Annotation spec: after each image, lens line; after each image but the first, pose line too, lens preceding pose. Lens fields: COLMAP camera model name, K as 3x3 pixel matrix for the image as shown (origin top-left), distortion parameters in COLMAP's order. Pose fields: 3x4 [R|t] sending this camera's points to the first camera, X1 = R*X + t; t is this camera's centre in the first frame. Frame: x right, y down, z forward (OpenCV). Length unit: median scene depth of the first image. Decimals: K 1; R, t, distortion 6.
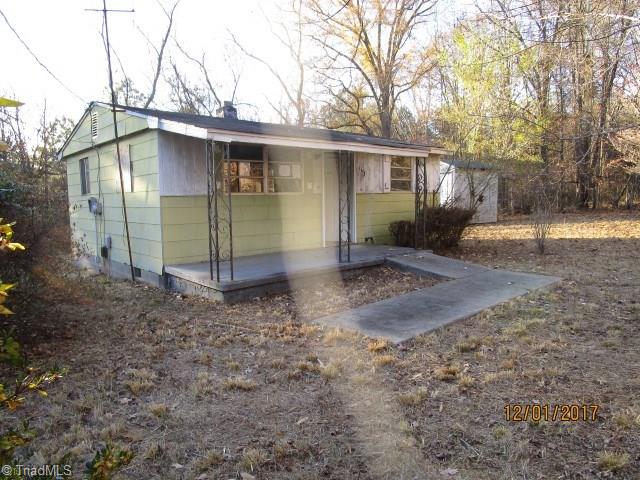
lens RADIAL K [[454.1, 0, 320.4], [0, 454.1, 237.9], [0, 0, 1]] dist [-0.023965, 0.001177]
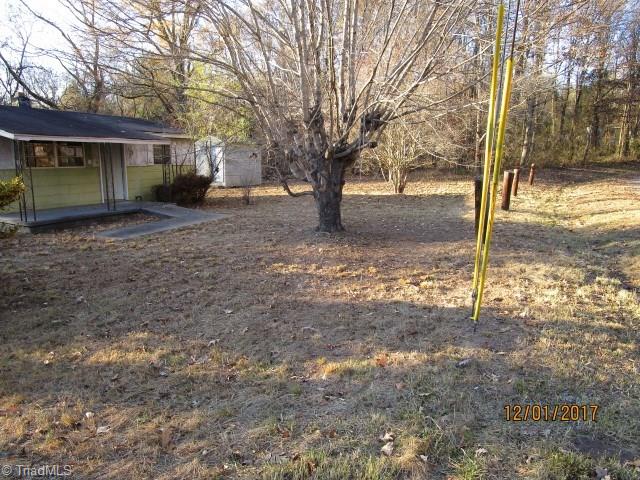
lens RADIAL K [[454.1, 0, 320.4], [0, 454.1, 237.9], [0, 0, 1]] dist [-0.023965, 0.001177]
pose [[0.927800, -0.048685, 0.369888, 0.120039], [0.017818, 0.996100, 0.086413, 0.019804], [-0.372652, -0.073583, 0.925049, -0.677199]]
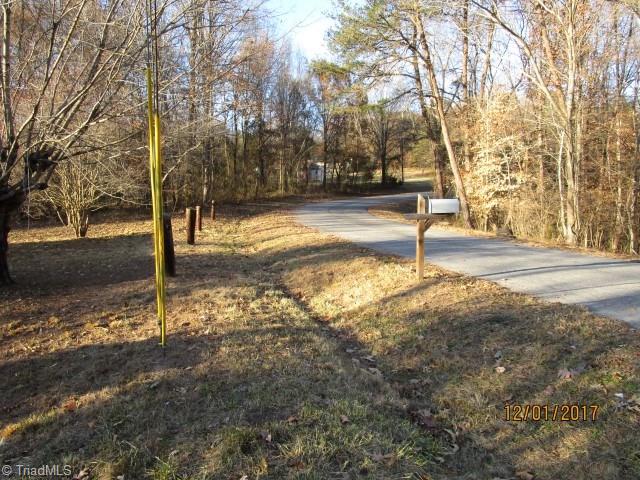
lens RADIAL K [[454.1, 0, 320.4], [0, 454.1, 237.9], [0, 0, 1]] dist [-0.023965, 0.001177]
pose [[0.507300, -0.081305, 0.857925, -0.011693], [0.092958, 0.994893, 0.039318, 0.054183], [-0.856741, 0.059805, 0.512268, -1.039873]]
